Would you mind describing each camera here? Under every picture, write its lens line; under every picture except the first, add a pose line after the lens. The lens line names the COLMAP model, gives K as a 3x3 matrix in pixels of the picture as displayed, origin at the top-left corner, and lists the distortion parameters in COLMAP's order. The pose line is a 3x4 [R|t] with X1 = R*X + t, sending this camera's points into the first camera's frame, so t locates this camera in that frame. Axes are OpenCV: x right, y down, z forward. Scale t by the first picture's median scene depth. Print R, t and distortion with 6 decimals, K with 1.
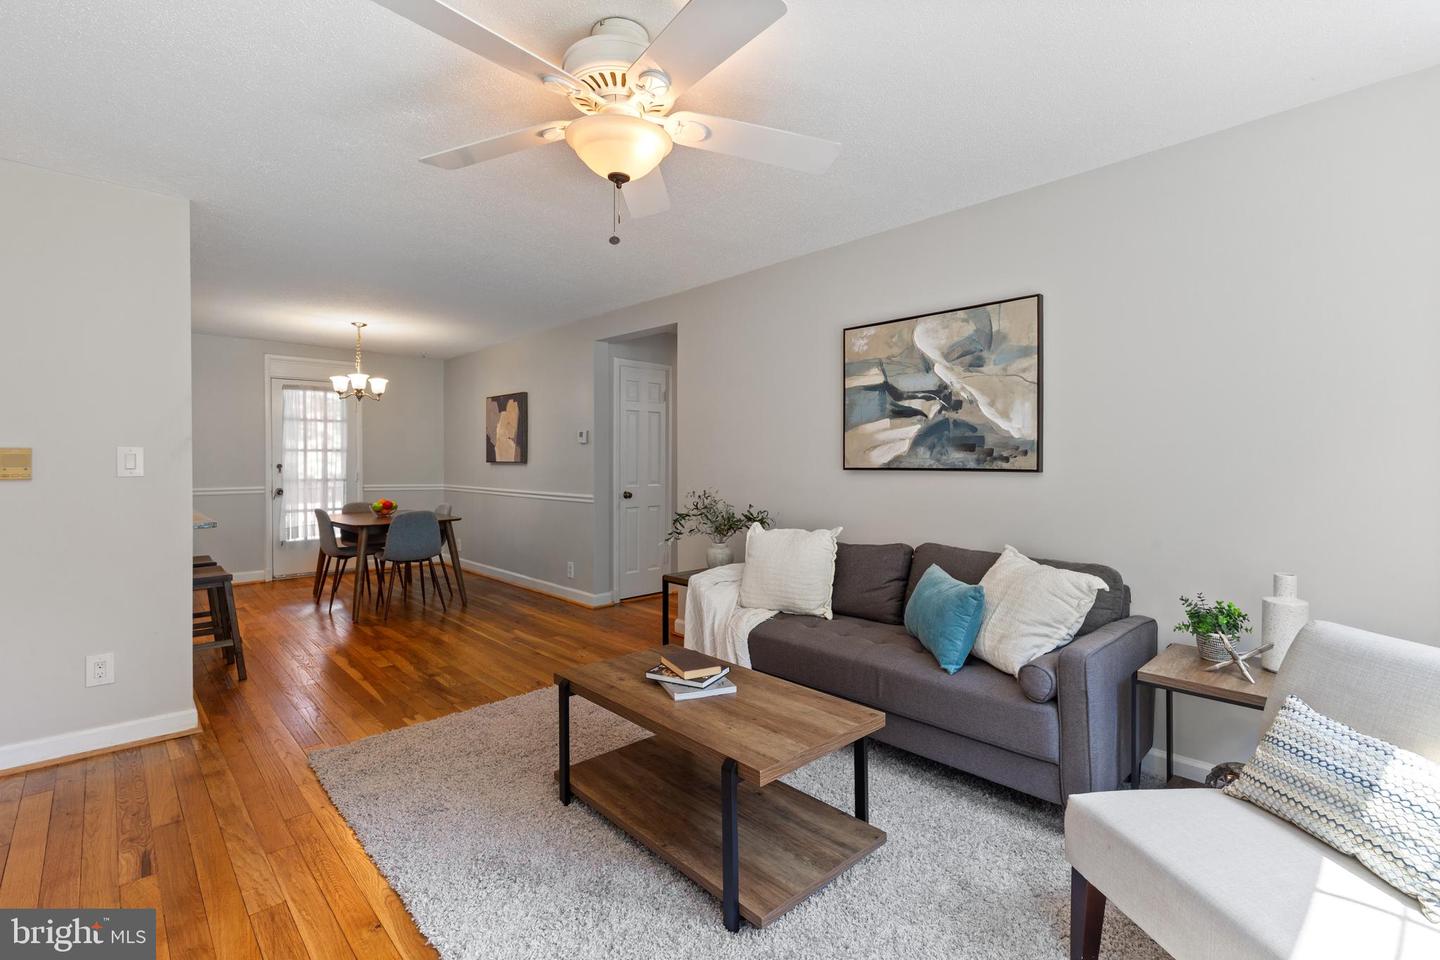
lens RADIAL K [[650.4, 0, 722.3], [0, 650.4, 466.7], [0, 0, 1]] dist [0.011026, -0.003320]
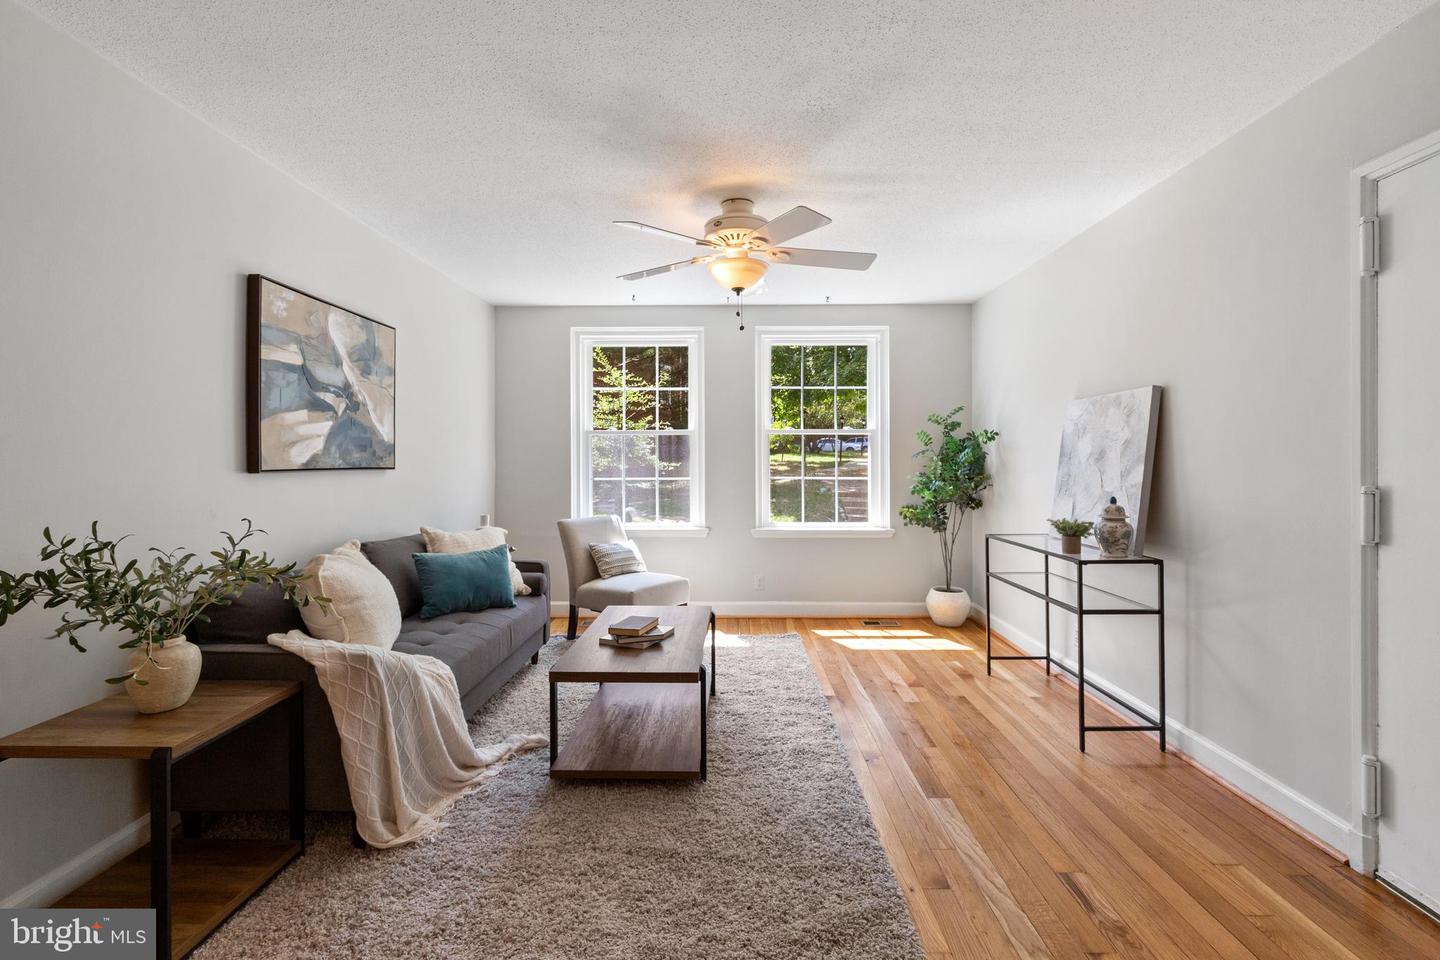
lens RADIAL K [[650.4, 0, 723.8], [0, 650.4, 465.2], [0, 0, 1]] dist [0.011026, -0.003320]
pose [[-0.719357, -0.002314, 0.694637, -0.698733], [0.009027, 0.999879, 0.012679, -0.008449], [-0.694582, 0.015392, -0.719249, 1.206661]]
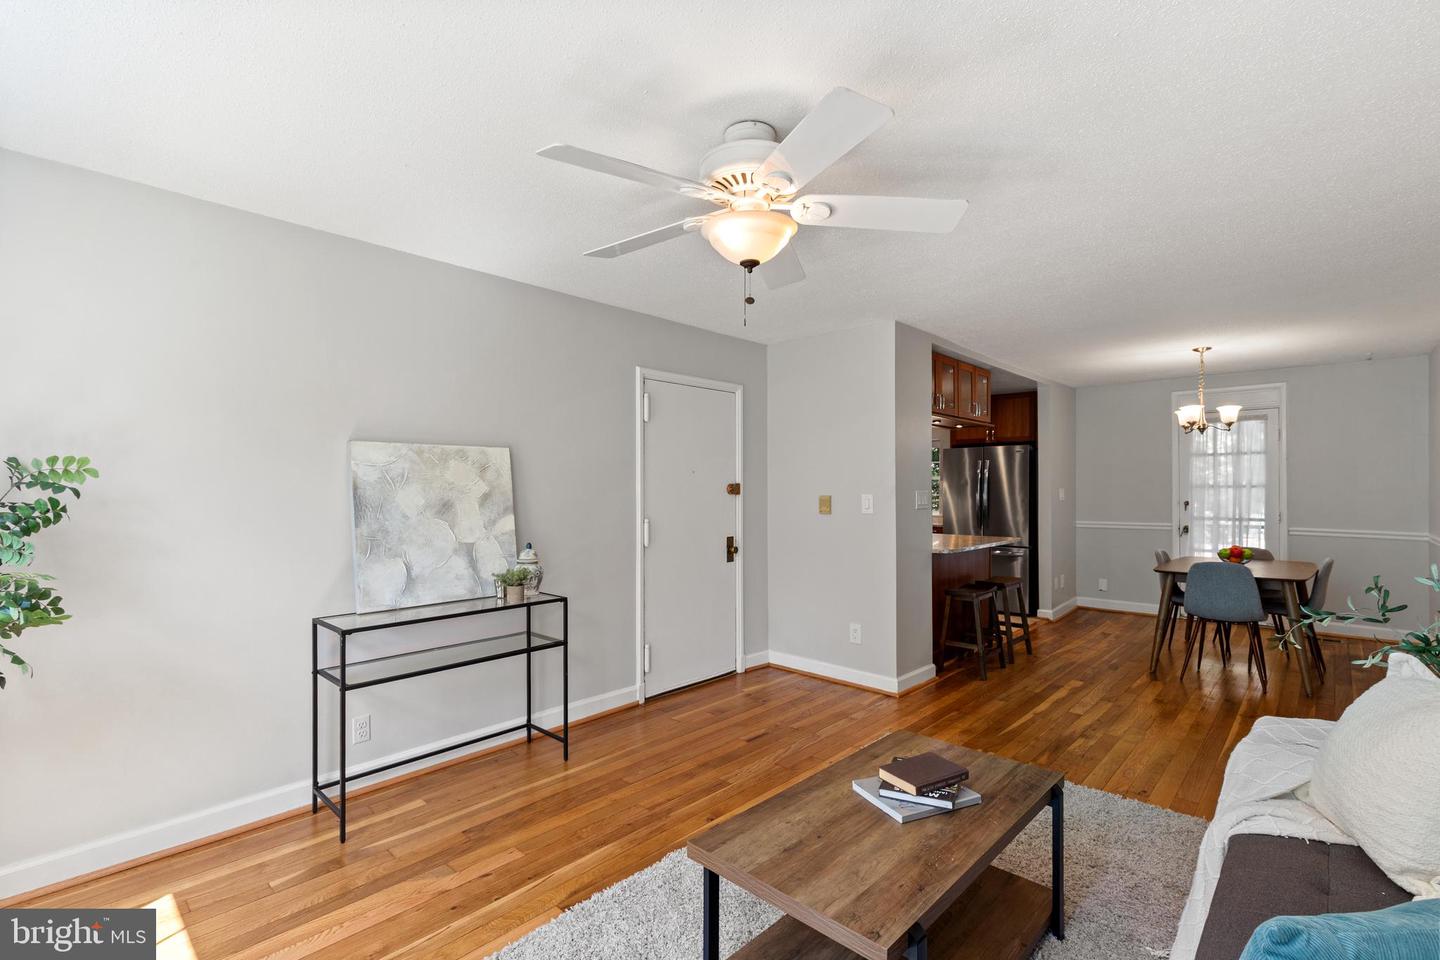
lens RADIAL K [[650.4, 0, 725.2], [0, 650.4, 490.2], [0, 0, 1]] dist [0.011026, -0.003320]
pose [[0.063500, 0.000598, -0.997982, 0.512078], [-0.005852, 0.999983, 0.000227, -0.032851], [0.997965, 0.005826, 0.063502, 0.481084]]
